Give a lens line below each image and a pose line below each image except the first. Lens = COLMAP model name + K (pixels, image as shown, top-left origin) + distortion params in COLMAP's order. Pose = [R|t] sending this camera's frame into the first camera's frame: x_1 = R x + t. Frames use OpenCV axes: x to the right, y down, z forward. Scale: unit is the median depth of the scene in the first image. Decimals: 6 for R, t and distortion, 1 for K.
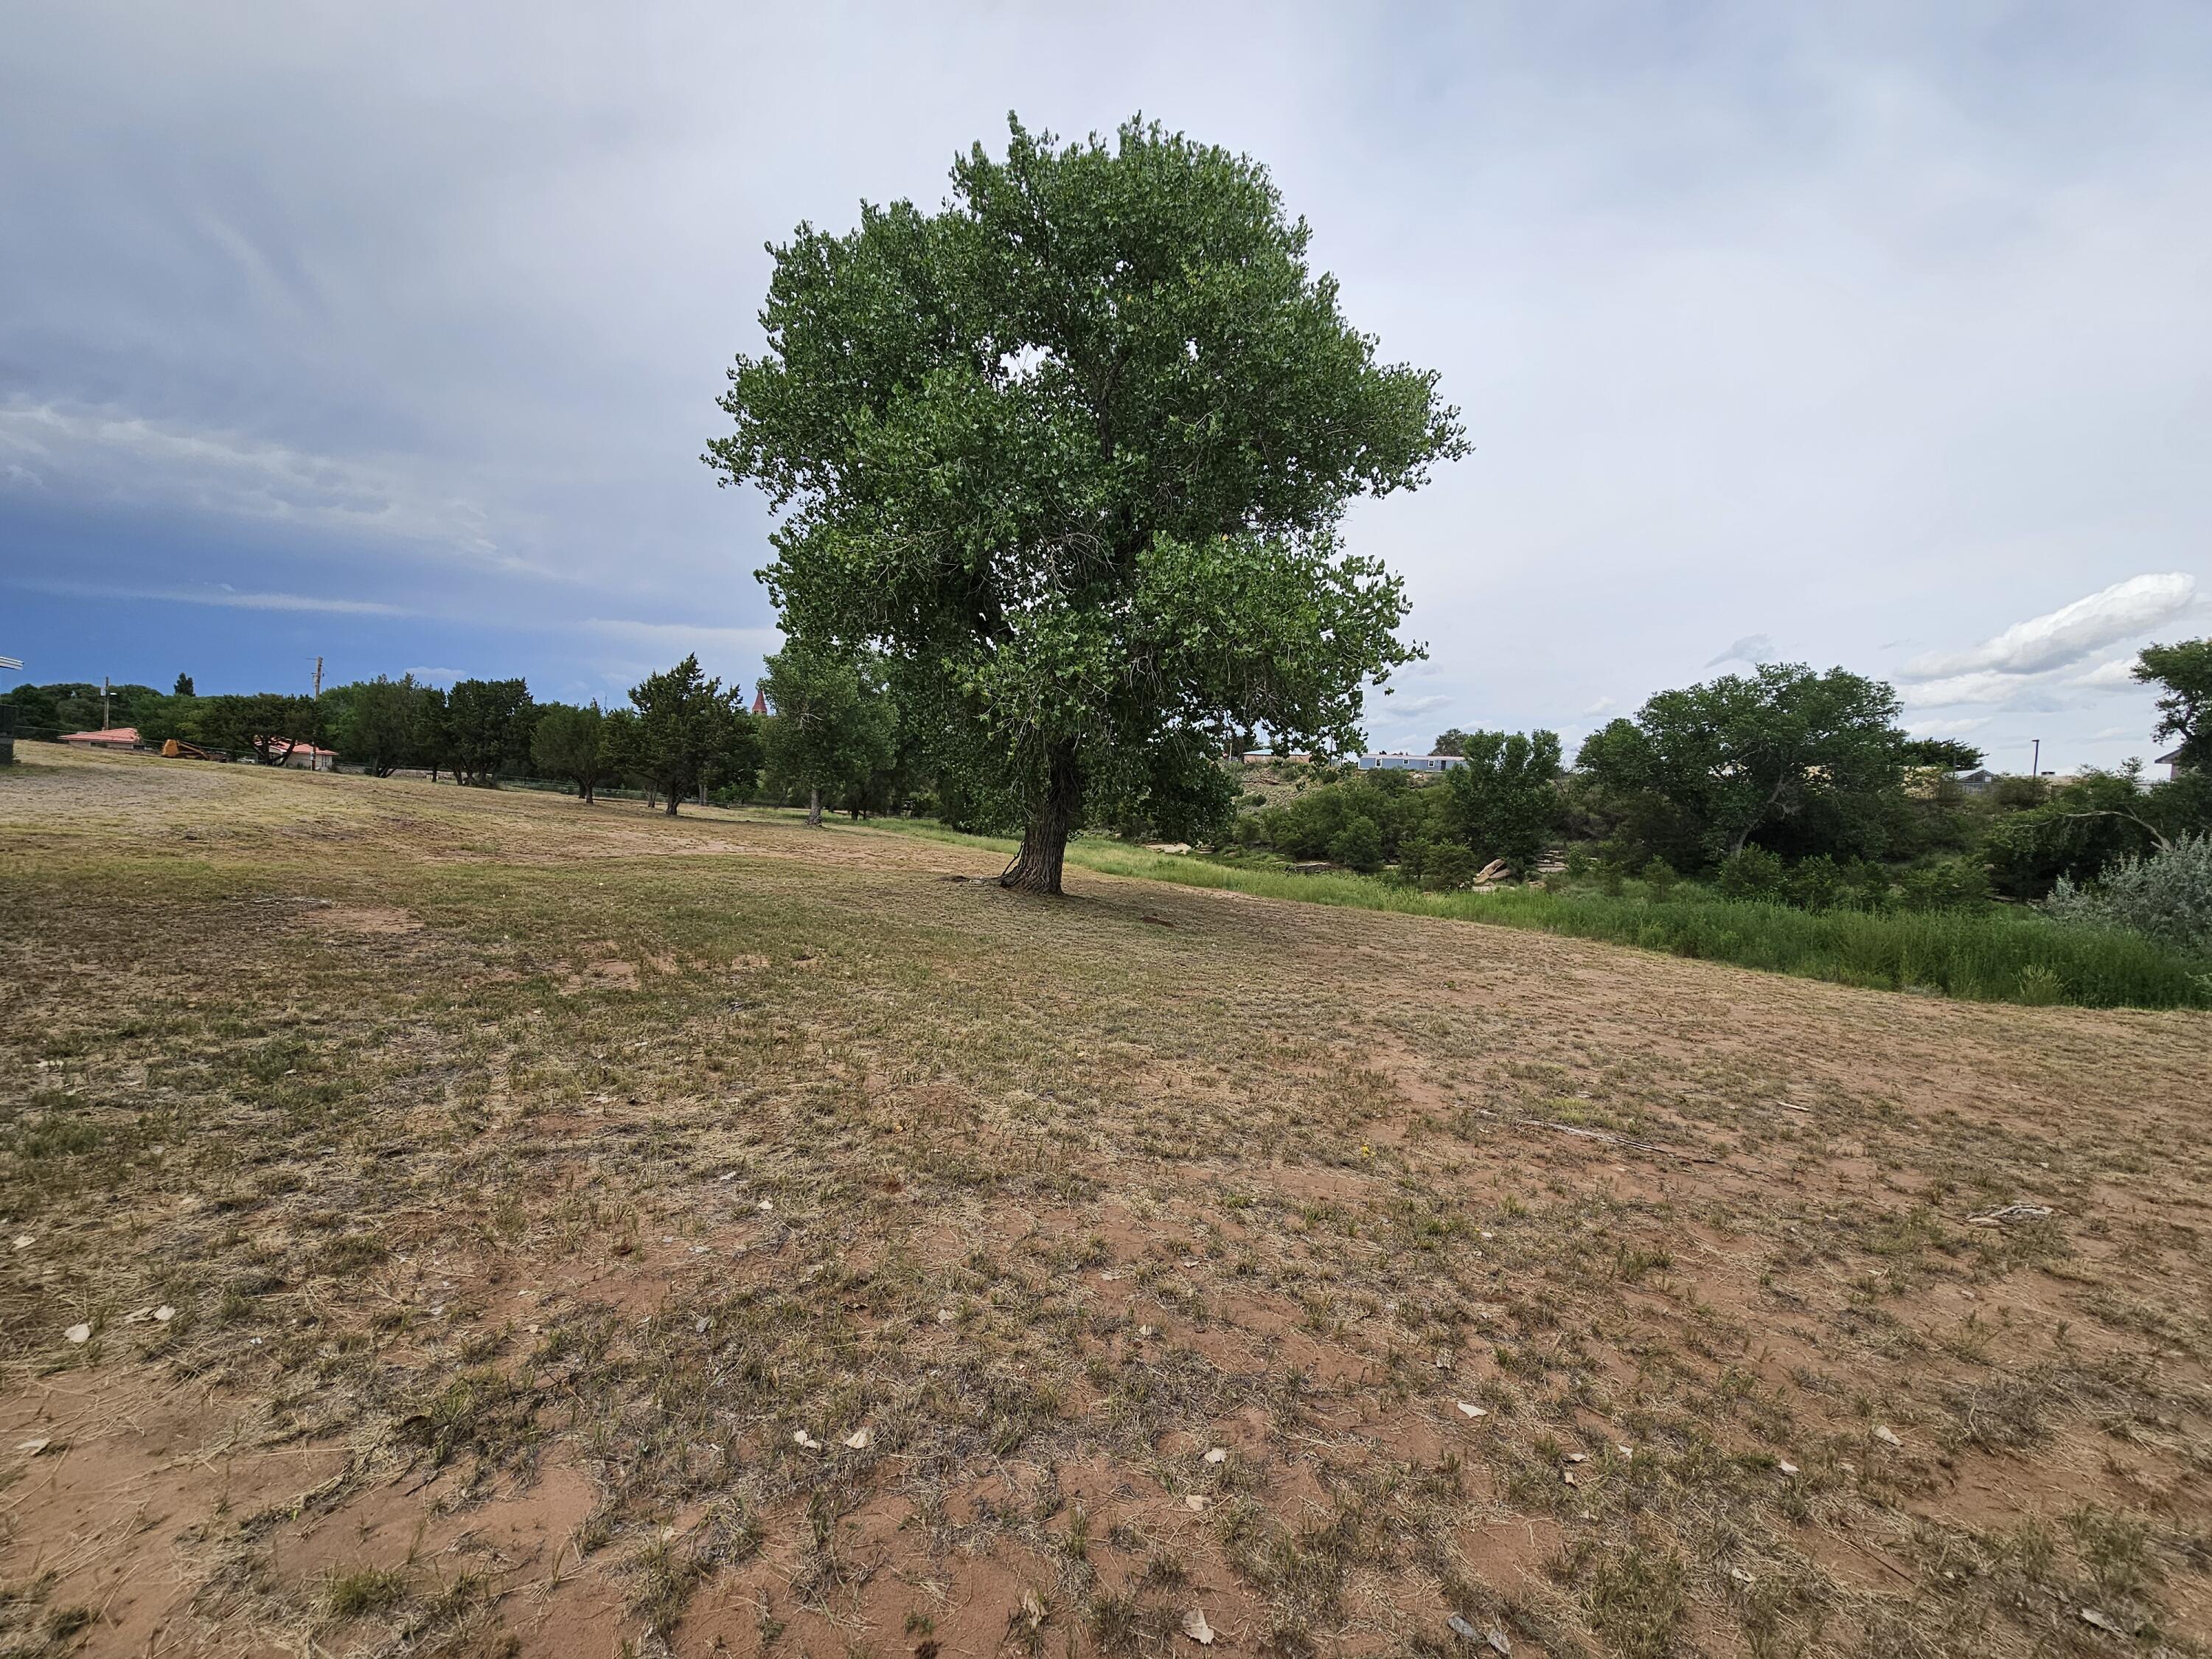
lens RADIAL K [[904.1, 0, 1094.2], [0, 904.1, 831.2], [0, 0, 1]] dist [-0.001997, 0.000216]
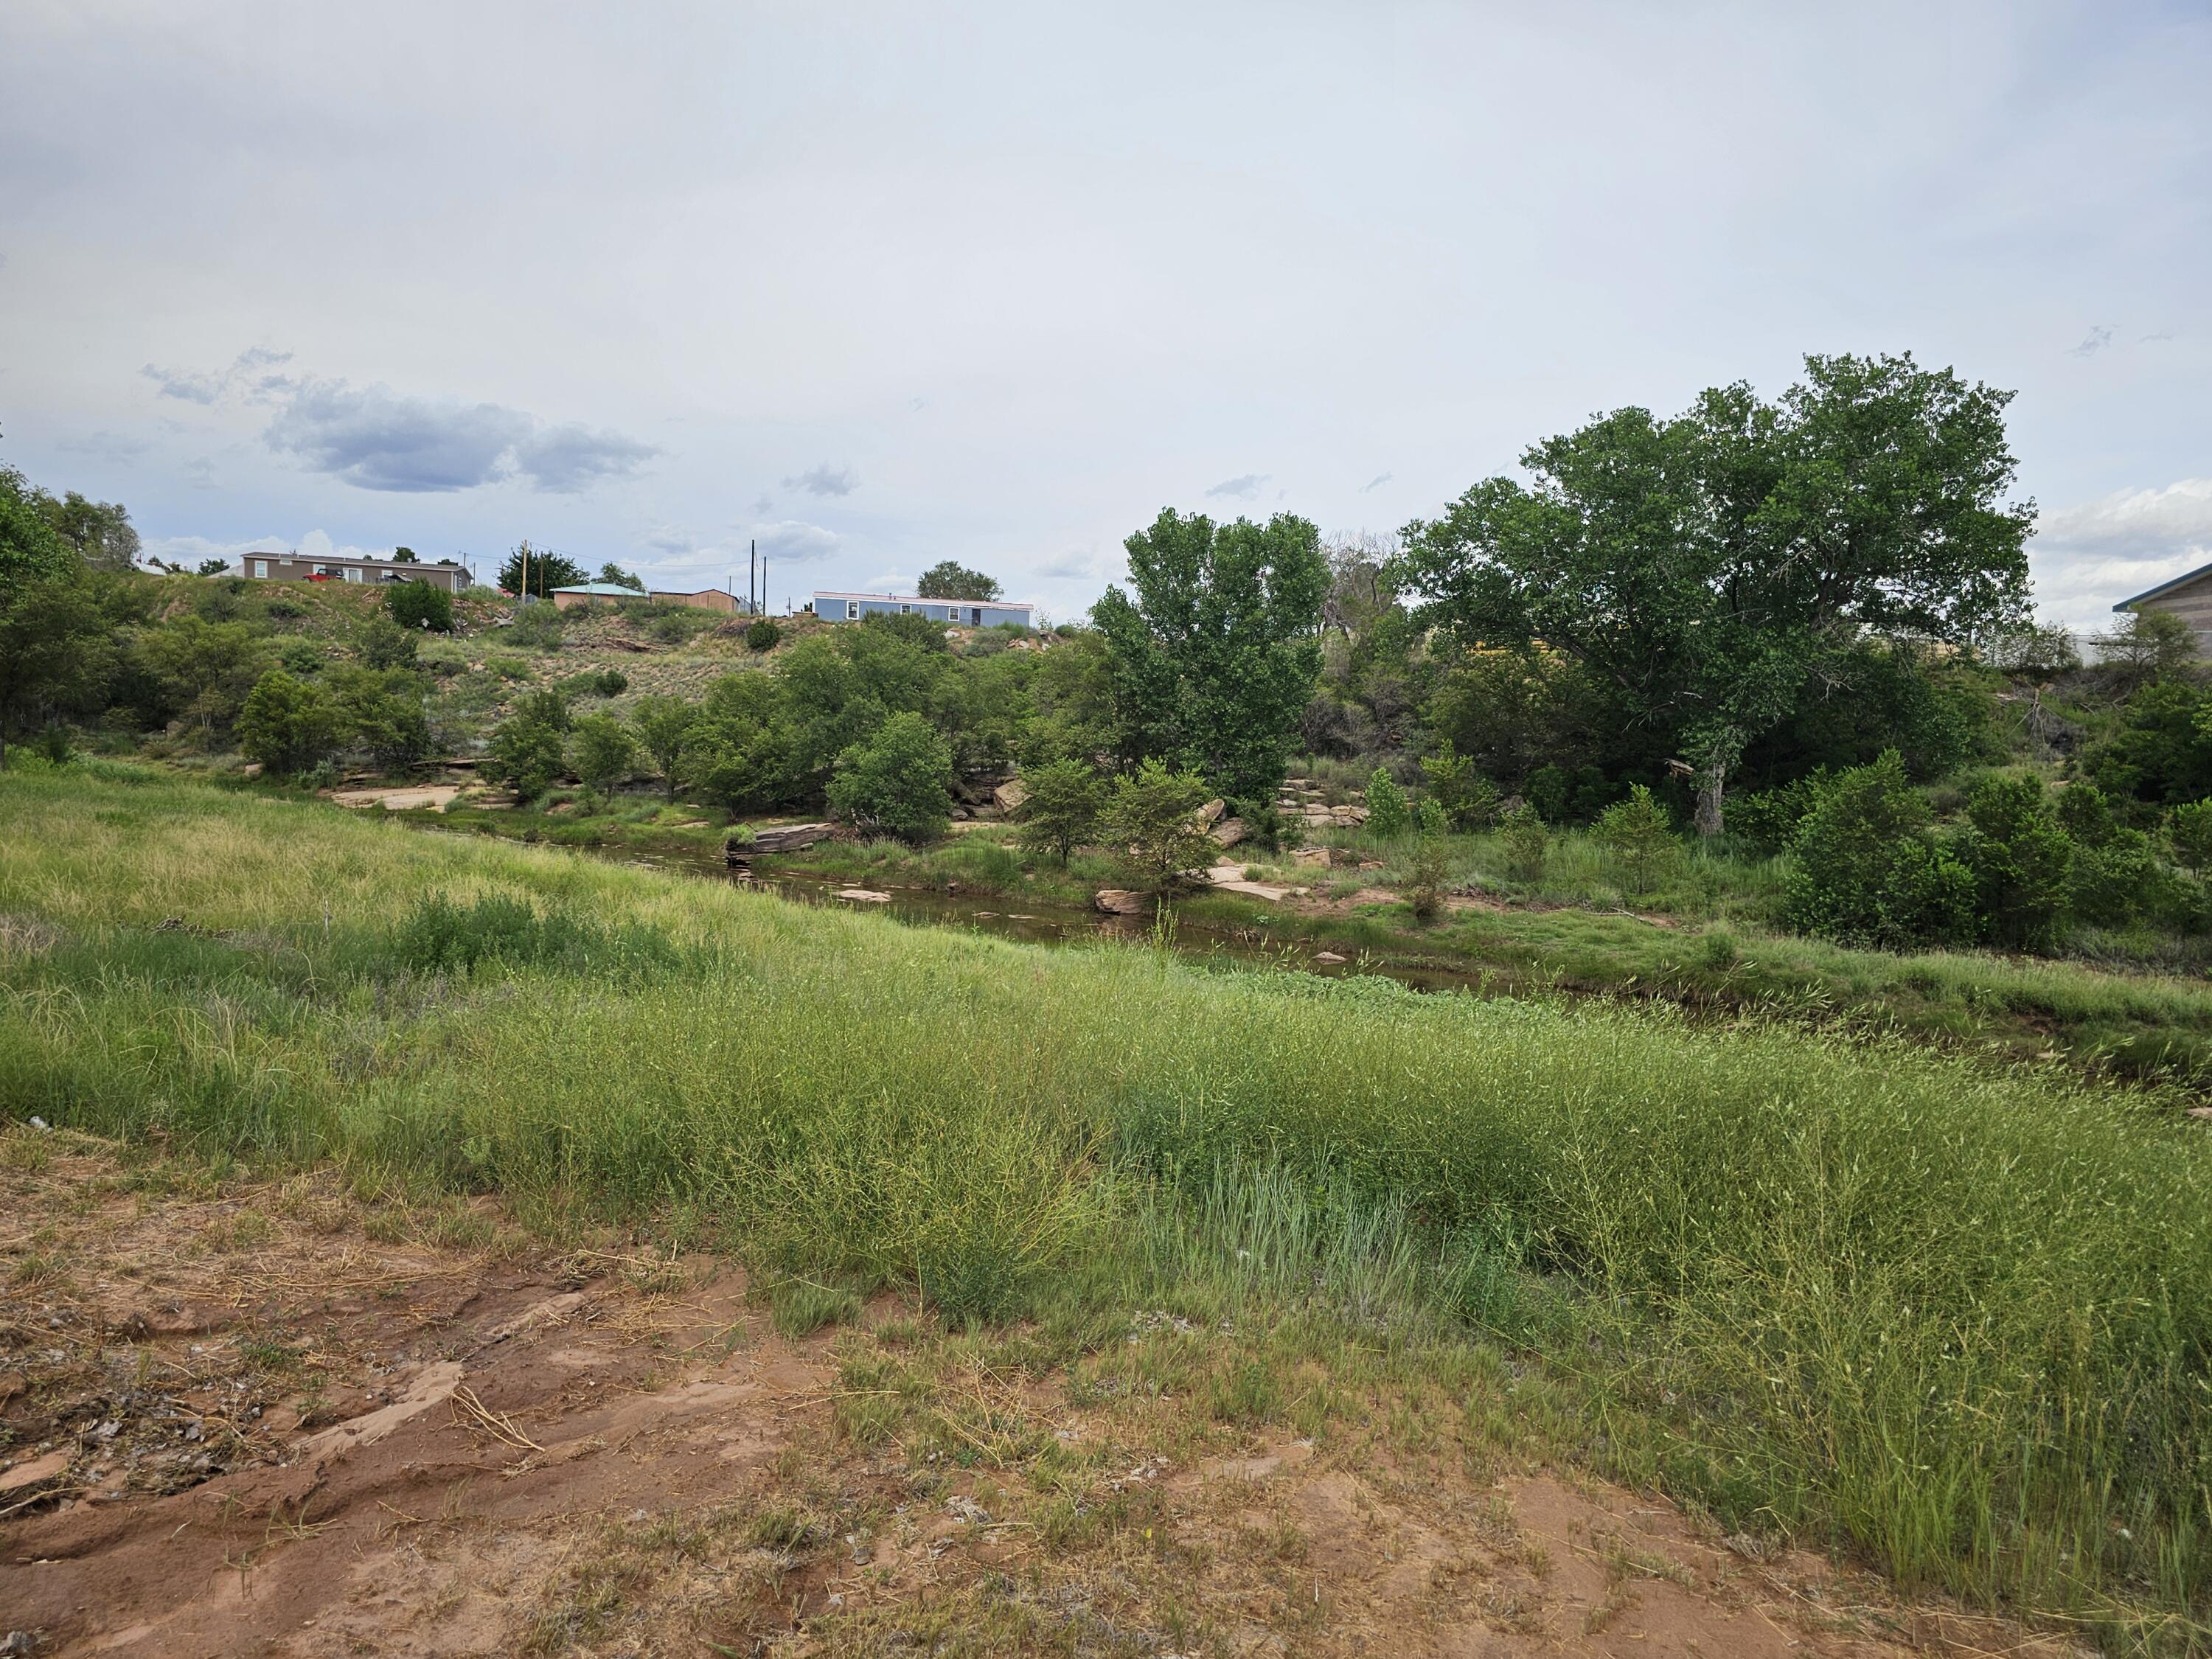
lens RADIAL K [[1476.4, 0, 1100.2], [0, 1476.4, 842.2], [0, 0, 1]] dist [0.079566, -0.076713]
pose [[0.862168, -0.052236, 0.503923, 0.033534], [0.021410, 0.997538, 0.066774, 0.000285], [-0.506170, -0.046781, 0.861164, 0.539981]]
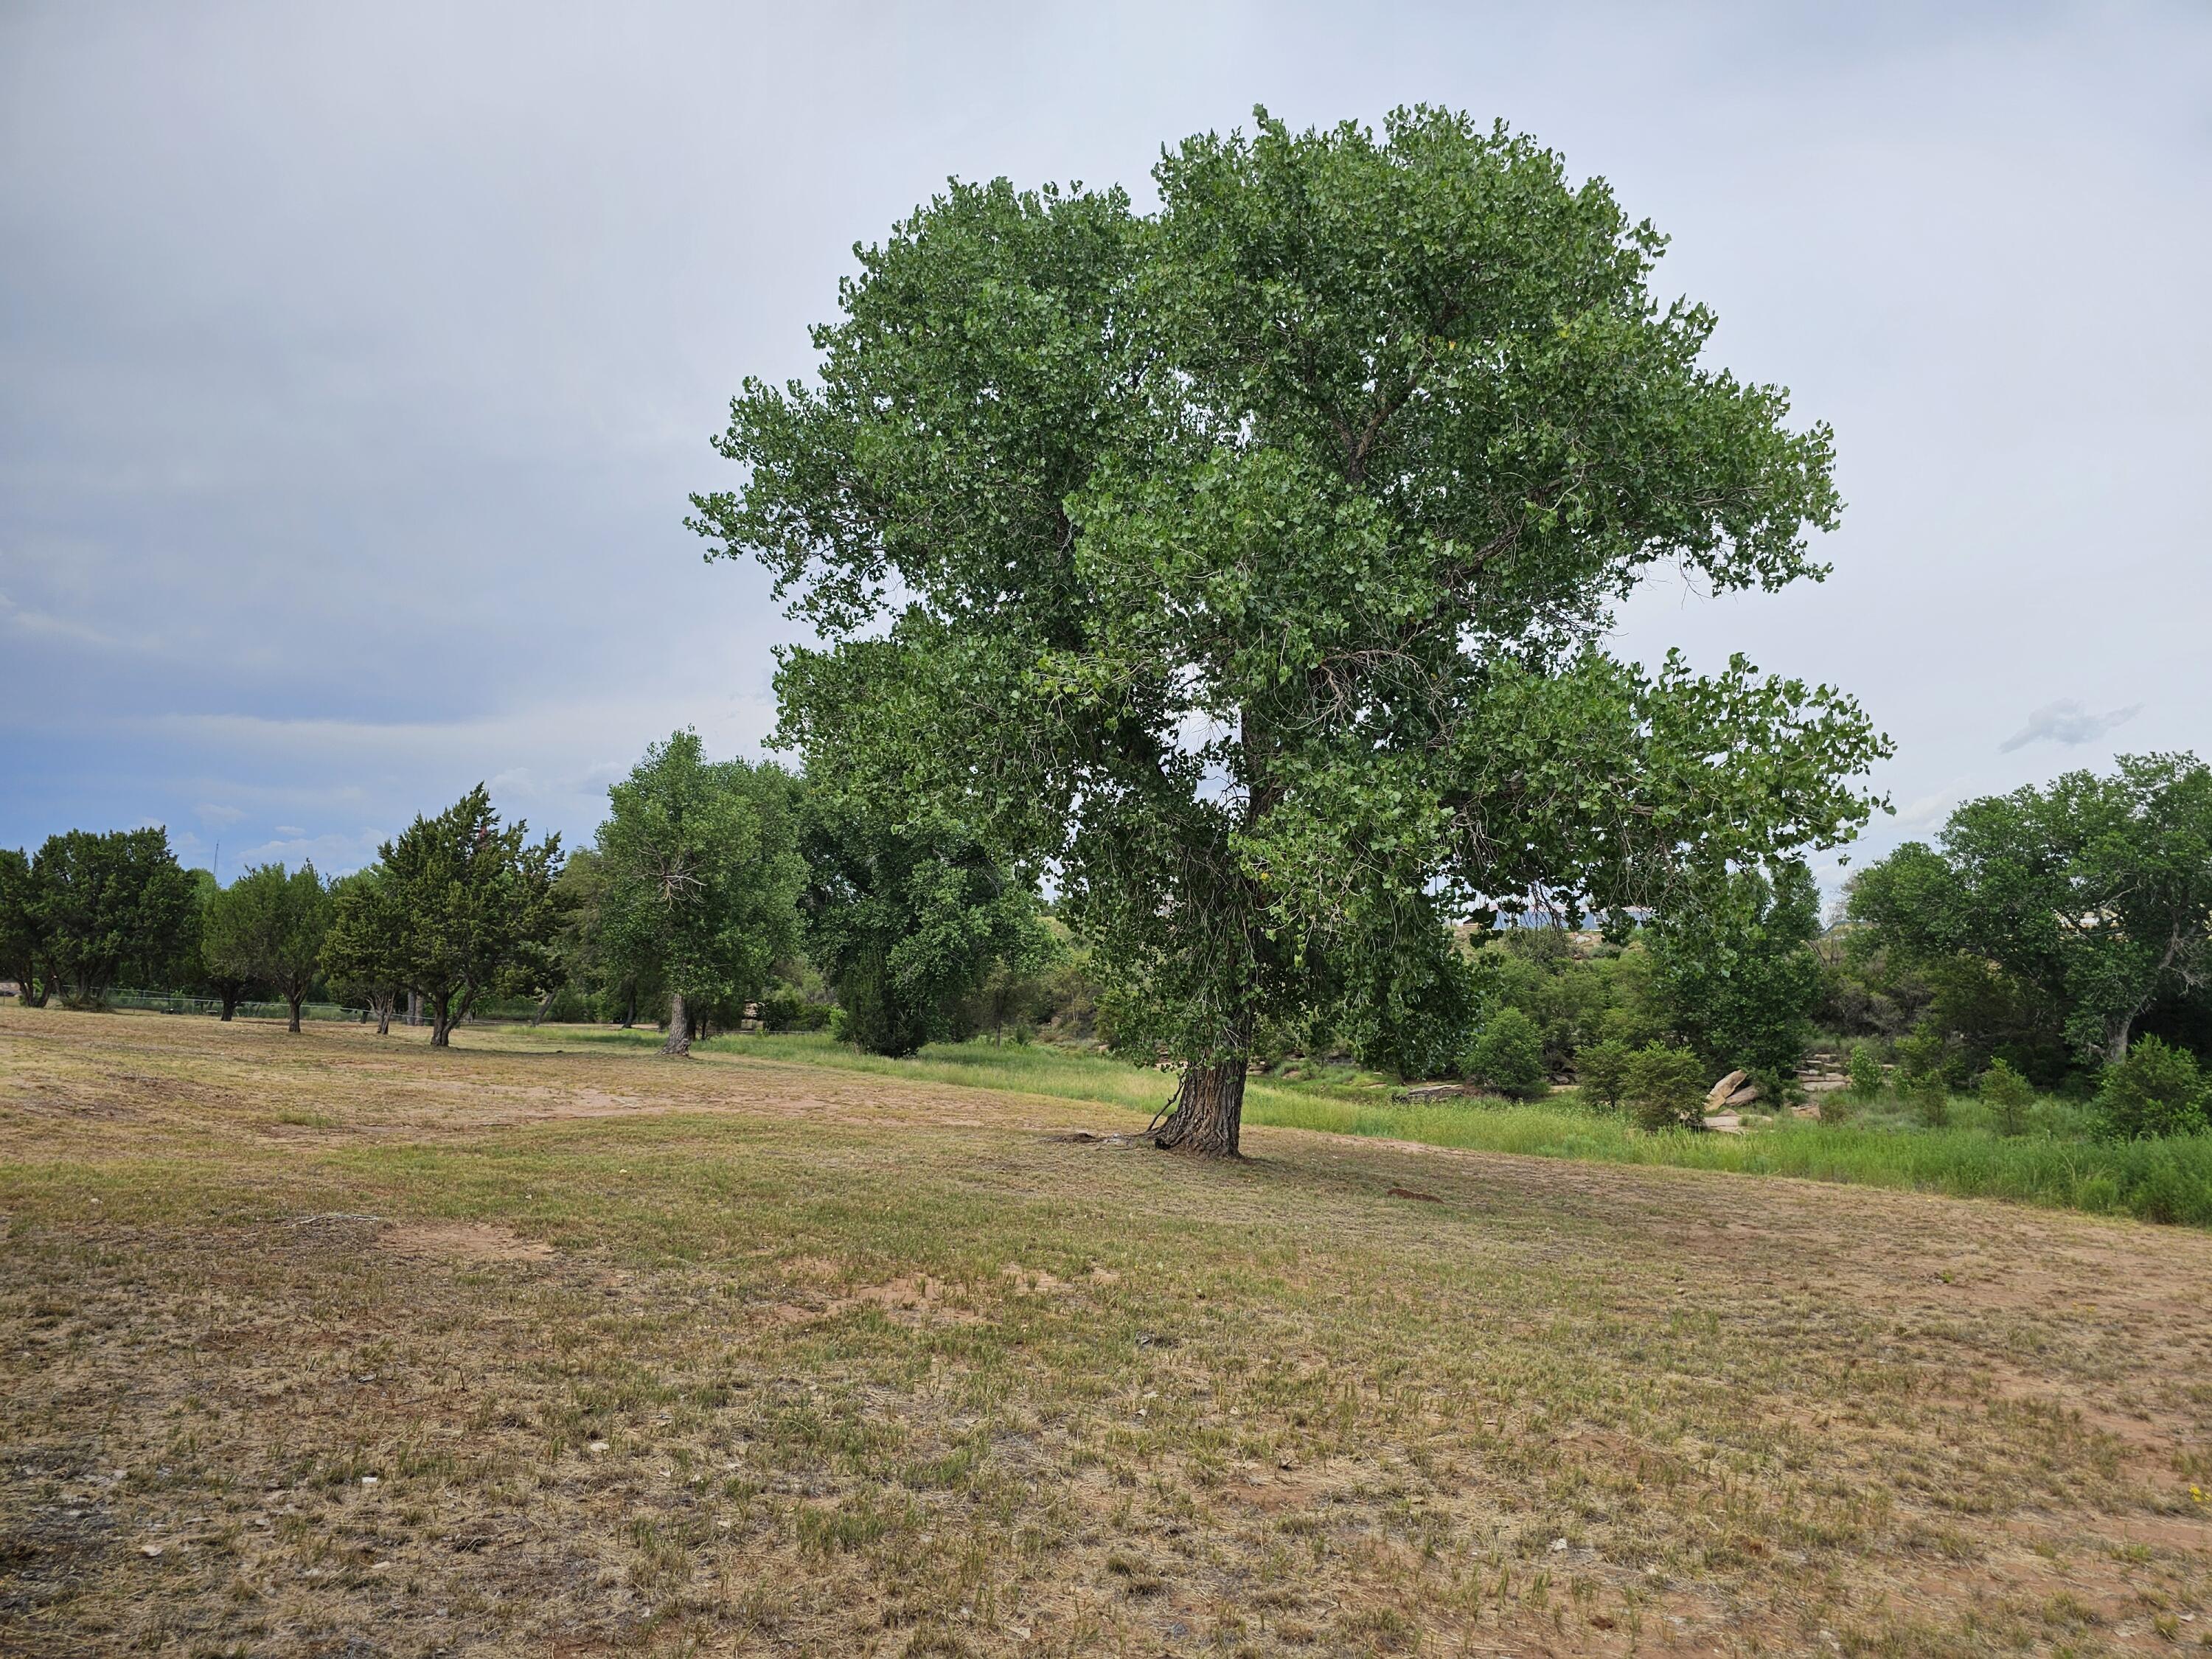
lens RADIAL K [[1476.4, 0, 1100.2], [0, 1476.4, 842.2], [0, 0, 1]] dist [0.079566, -0.076713]
pose [[0.998267, -0.026239, 0.052666, -0.055452], [0.032998, 0.990717, -0.131873, -0.005220], [-0.048717, 0.133382, 0.989867, -0.025796]]
